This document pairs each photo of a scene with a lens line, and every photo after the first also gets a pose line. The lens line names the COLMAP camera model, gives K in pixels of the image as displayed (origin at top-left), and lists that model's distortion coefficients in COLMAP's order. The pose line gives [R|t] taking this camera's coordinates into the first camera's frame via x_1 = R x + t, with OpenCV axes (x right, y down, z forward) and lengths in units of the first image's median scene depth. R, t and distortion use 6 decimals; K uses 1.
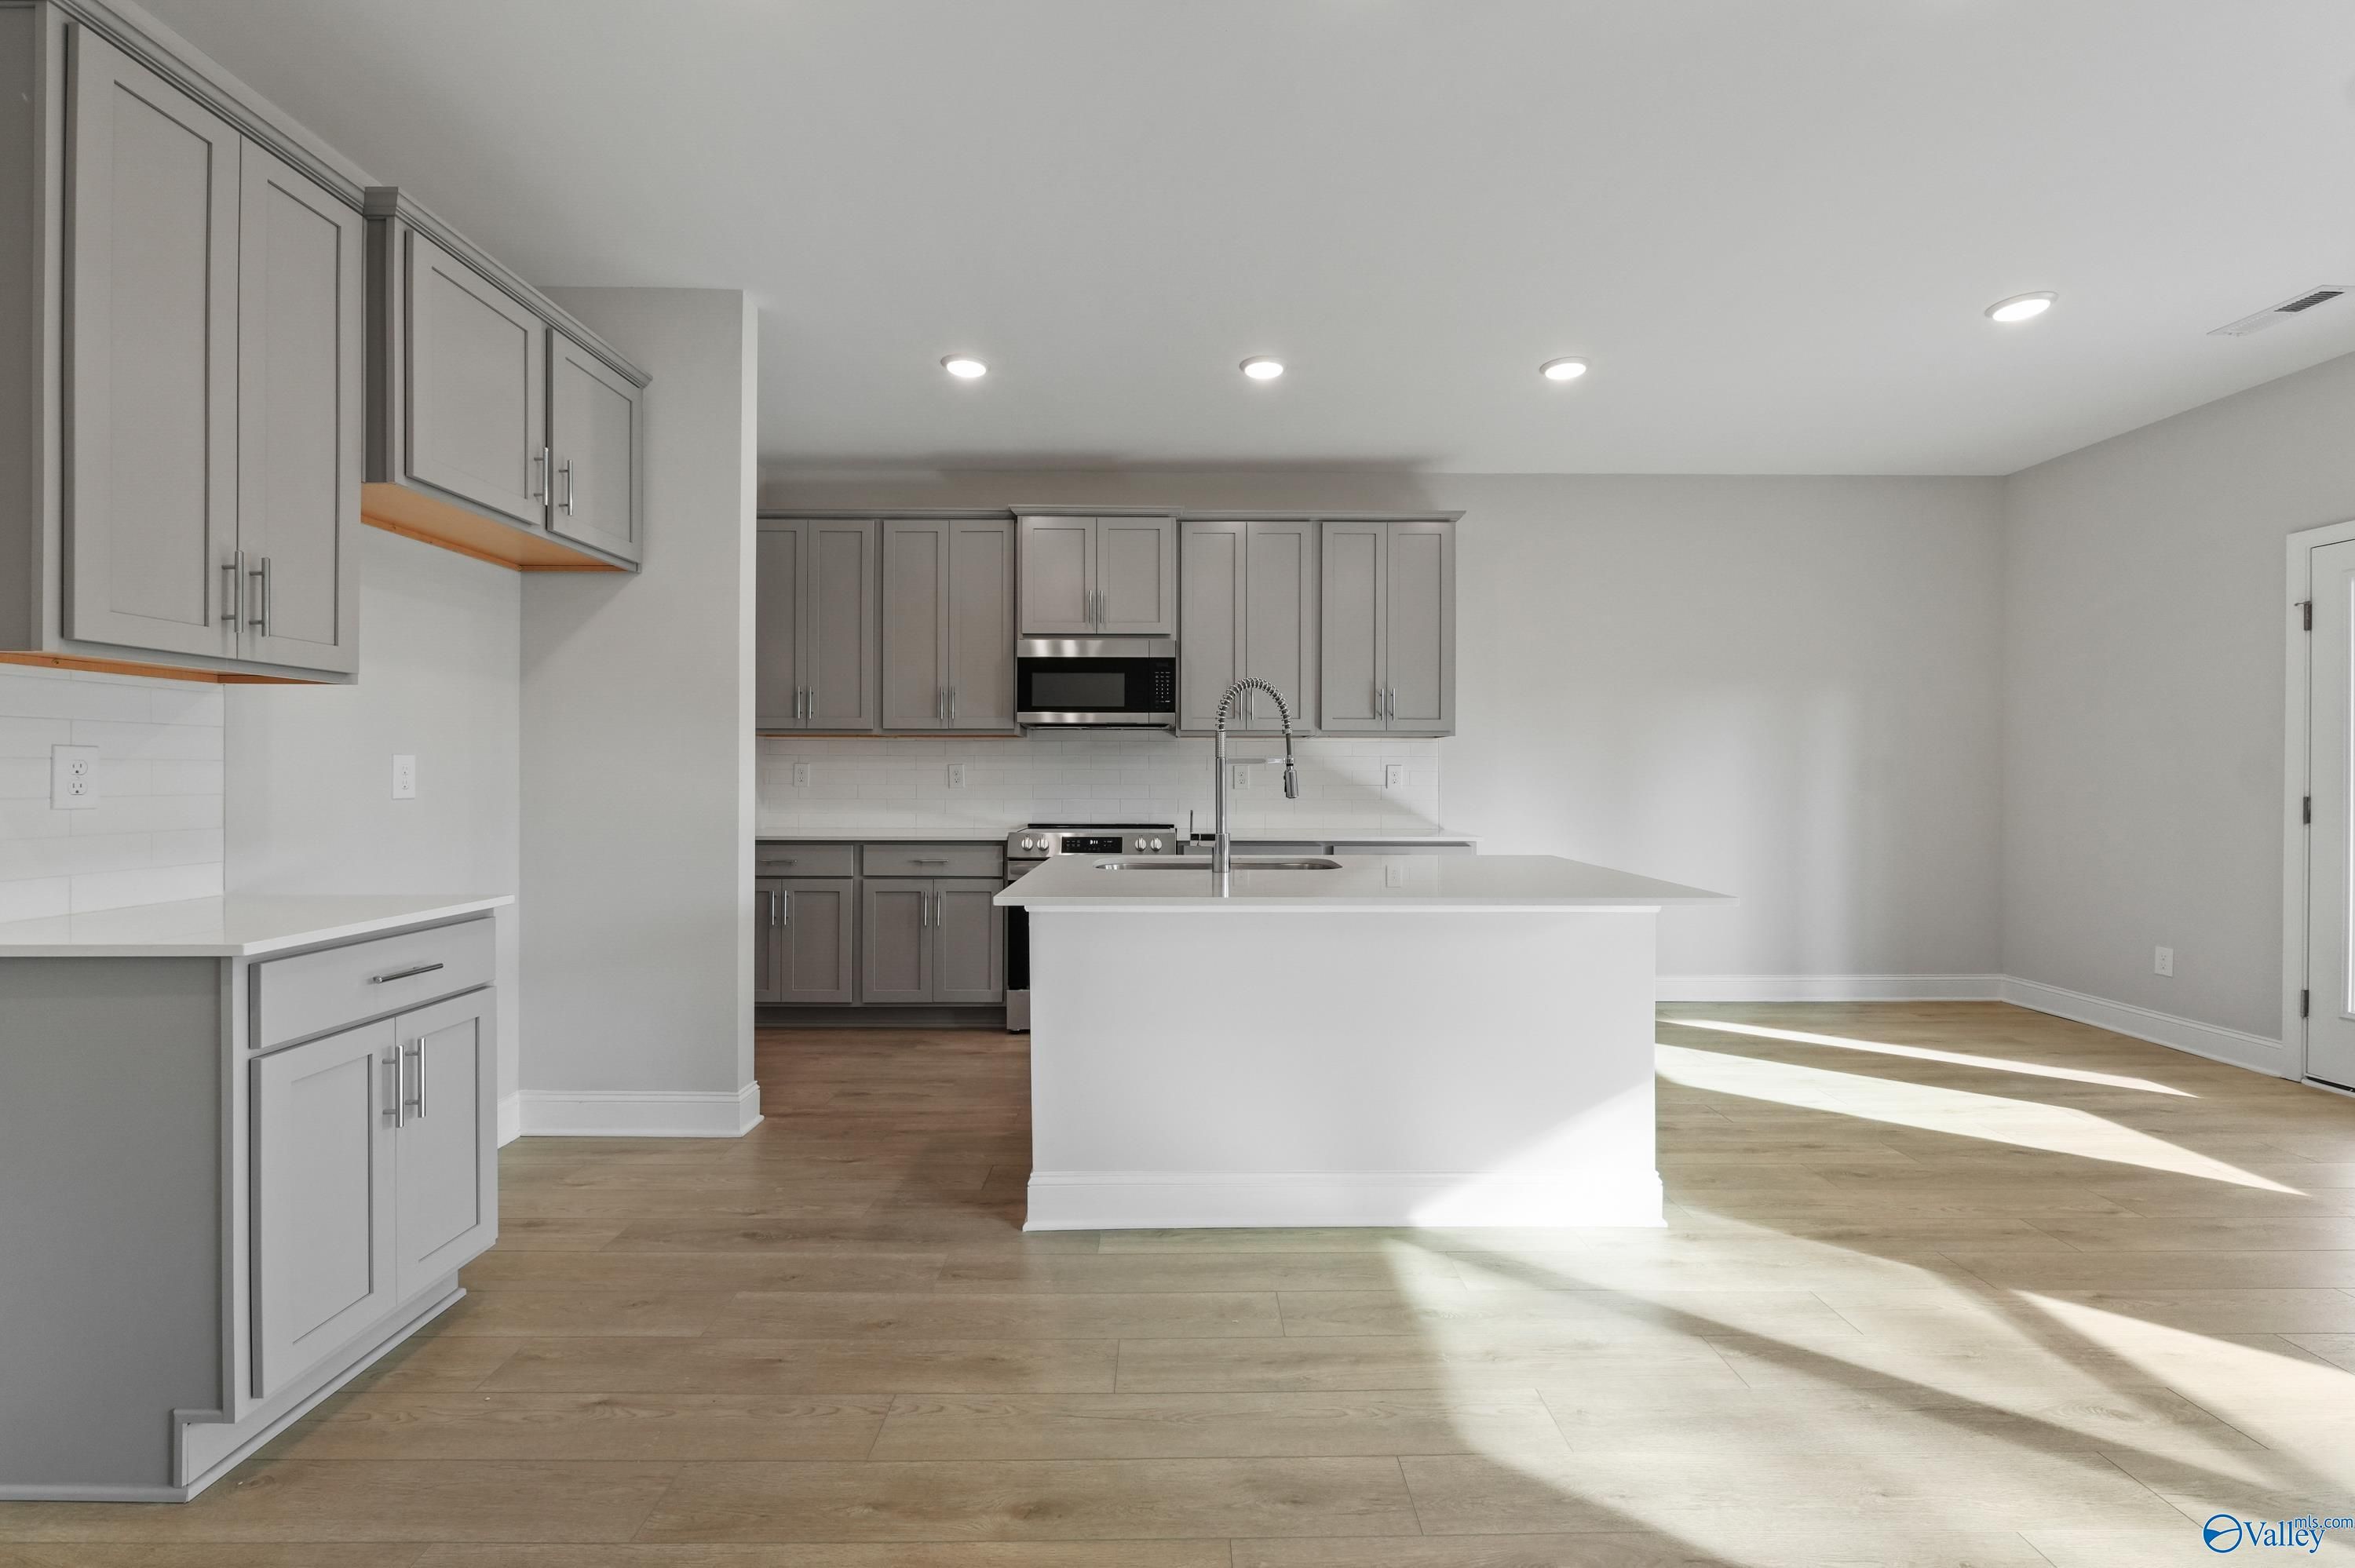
lens RADIAL K [[995.3, 0, 1176.5], [0, 995.3, 772.4], [0, 0, 1]] dist [0.000147, -0.000118]
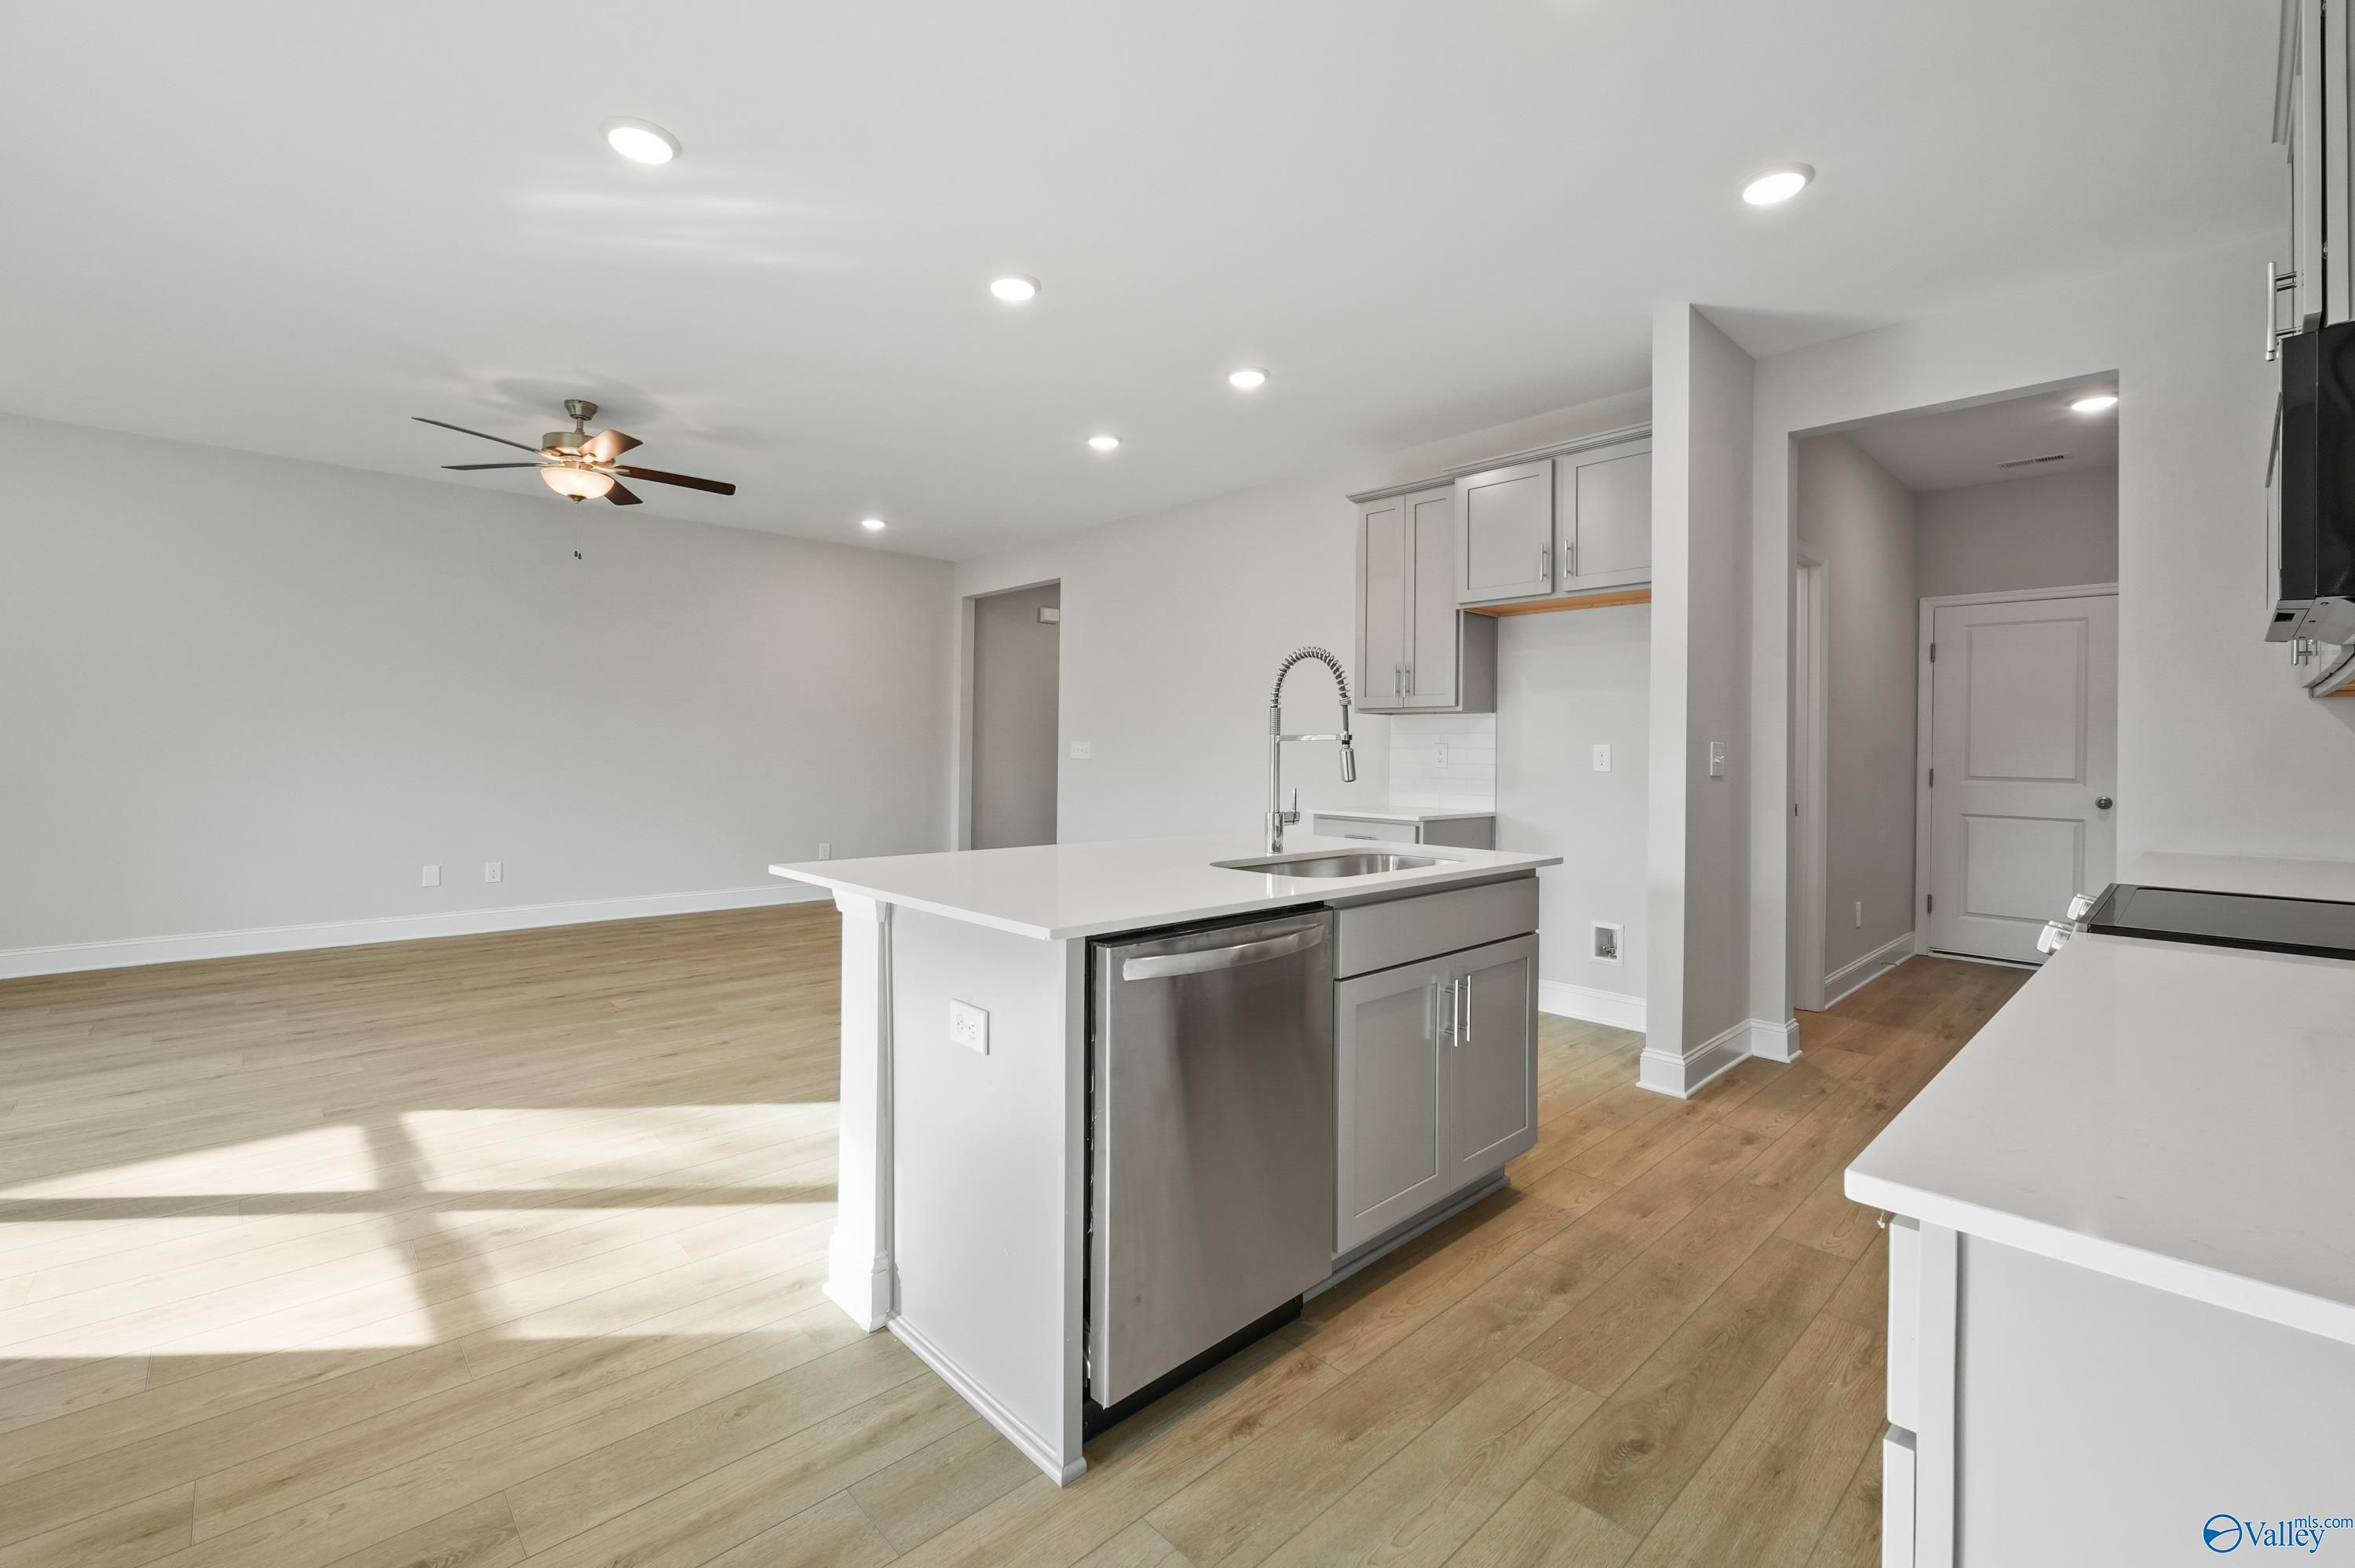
lens RADIAL K [[995.3, 0, 1176.5], [0, 995.3, 772.4], [0, 0, 1]] dist [0.000147, -0.000118]
pose [[-0.739705, 0.002557, -0.672926, 0.619955], [-0.012937, 0.999754, 0.018019, 0.005813], [0.672807, 0.022035, -0.739490, 1.341181]]
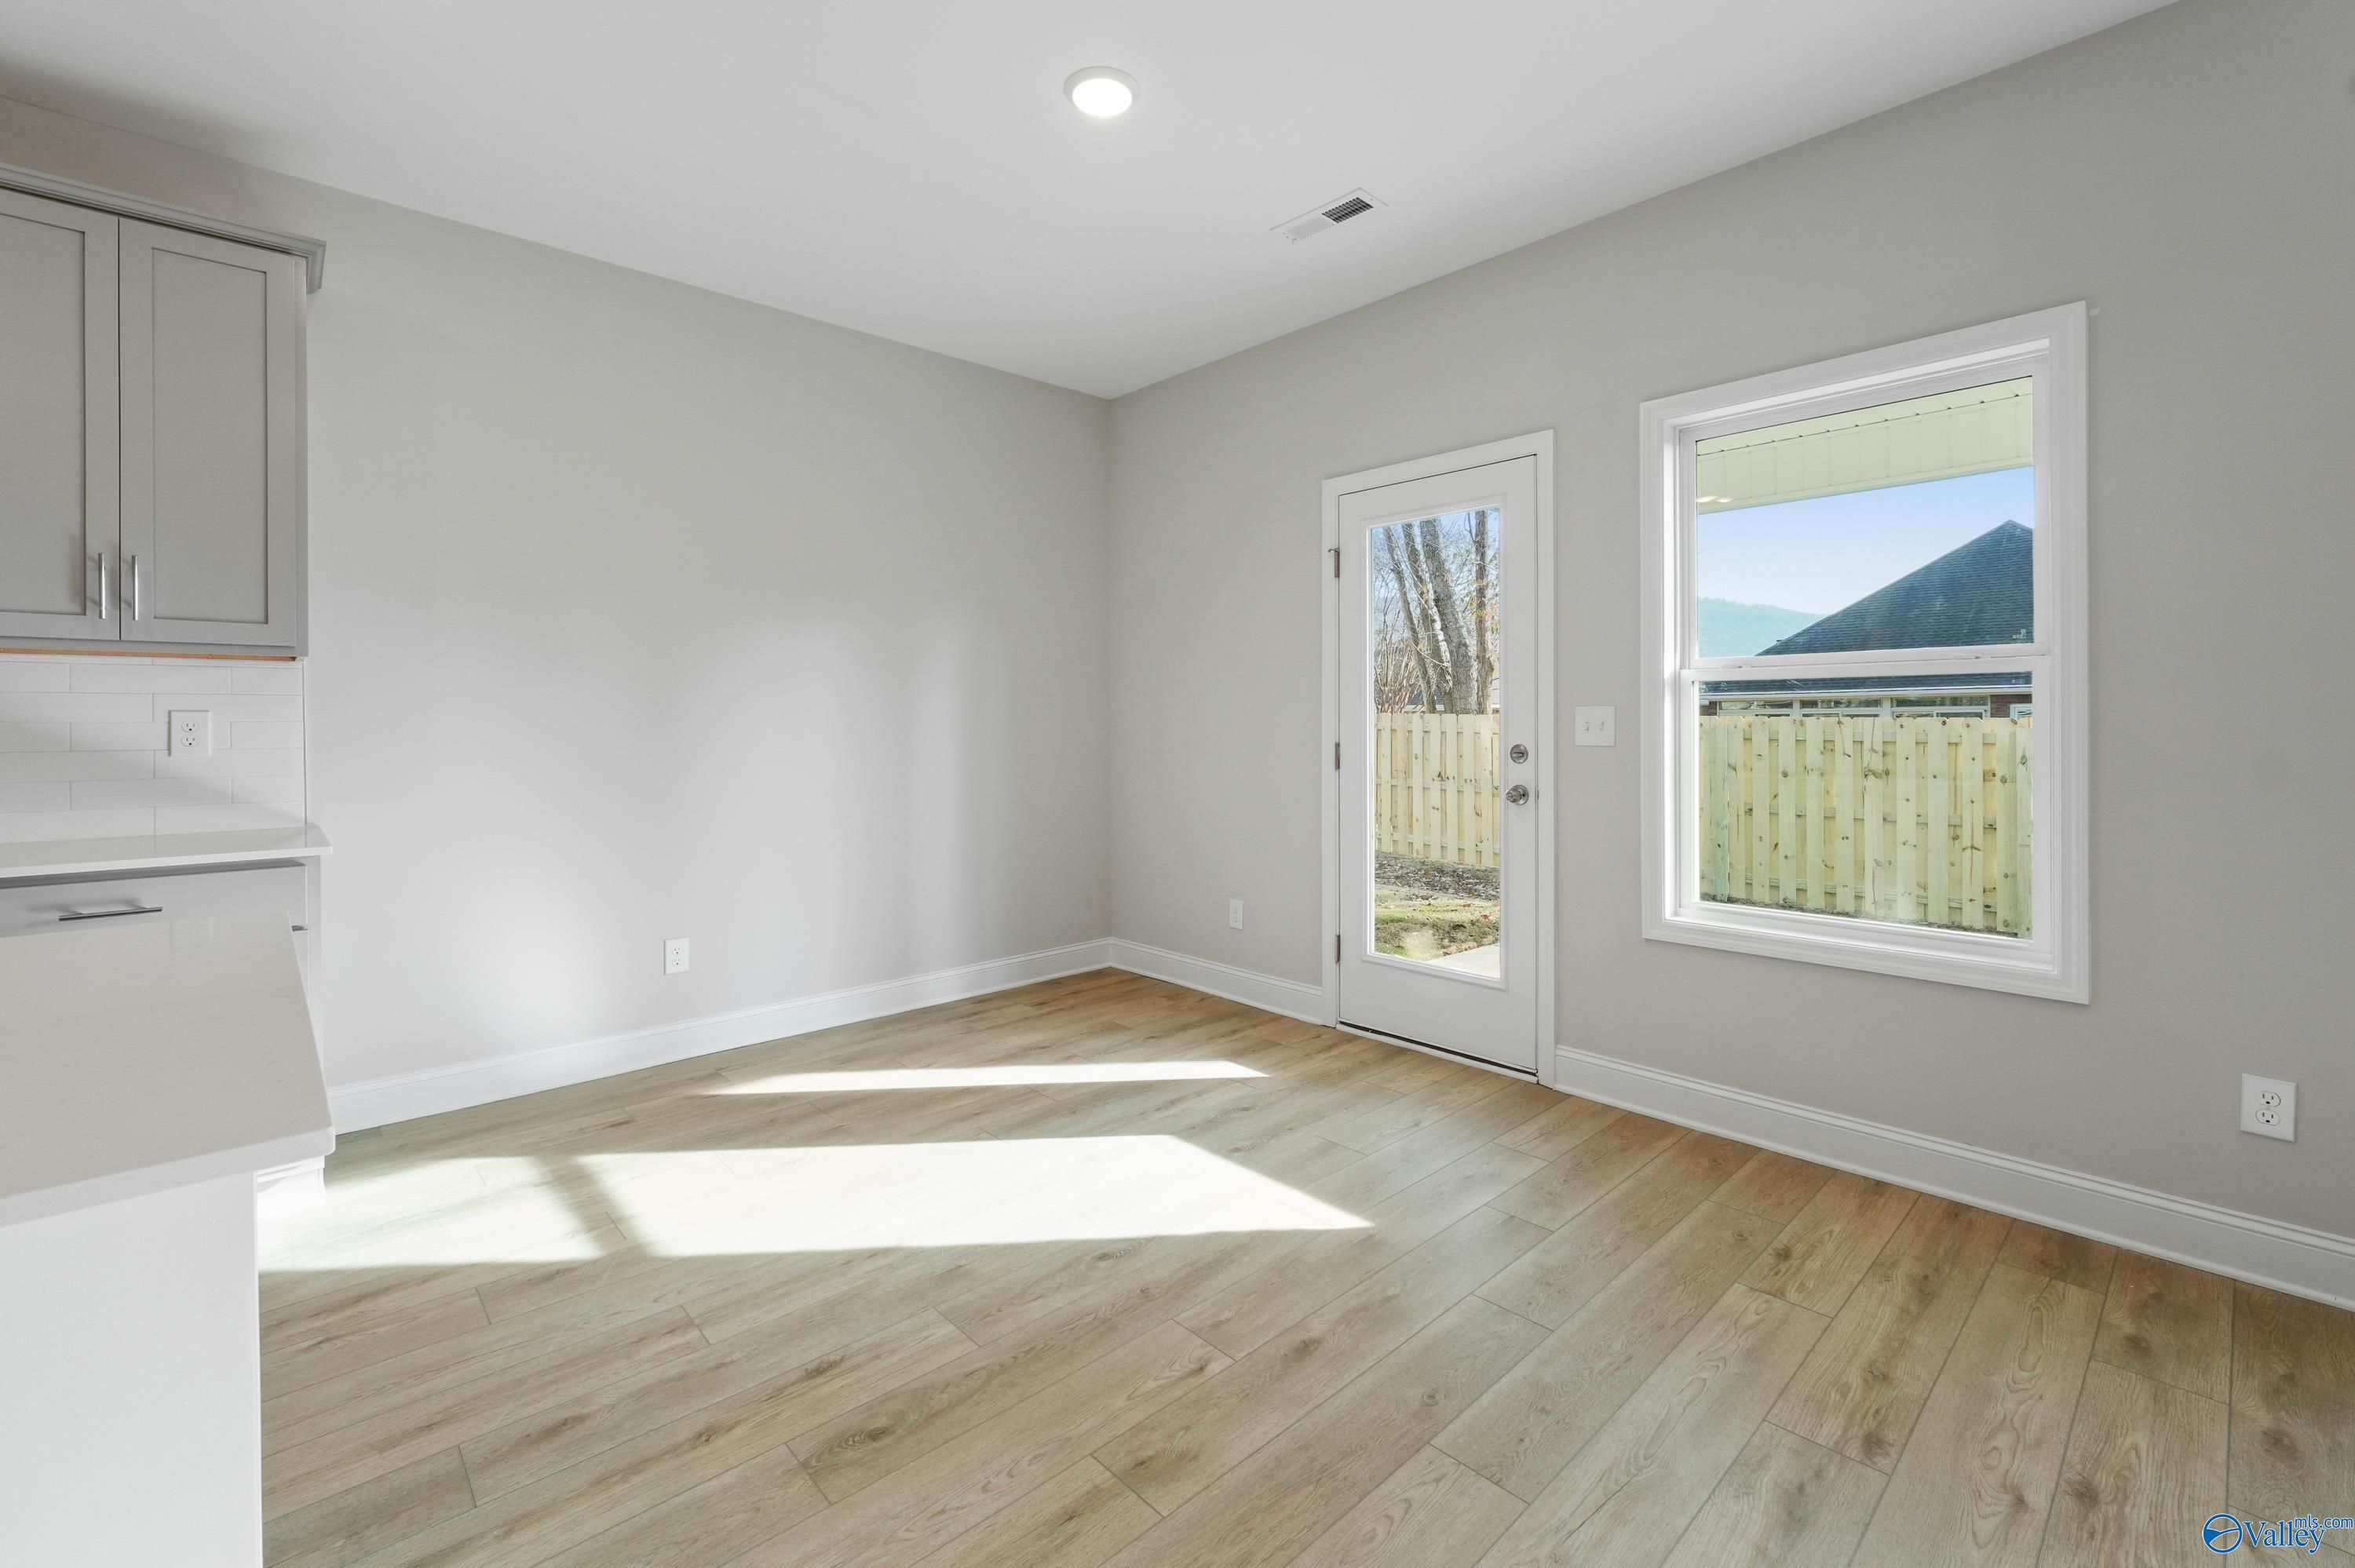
lens RADIAL K [[1017.2, 0, 1175.0], [0, 1017.2, 709.9], [0, 0, 1]] dist [0.001510, 0.000286]
pose [[0.742450, 0.000961, 0.669900, 0.356455], [0.005157, 0.999961, -0.007150, -0.002043], [-0.669881, 0.008763, 0.742417, 0.380459]]
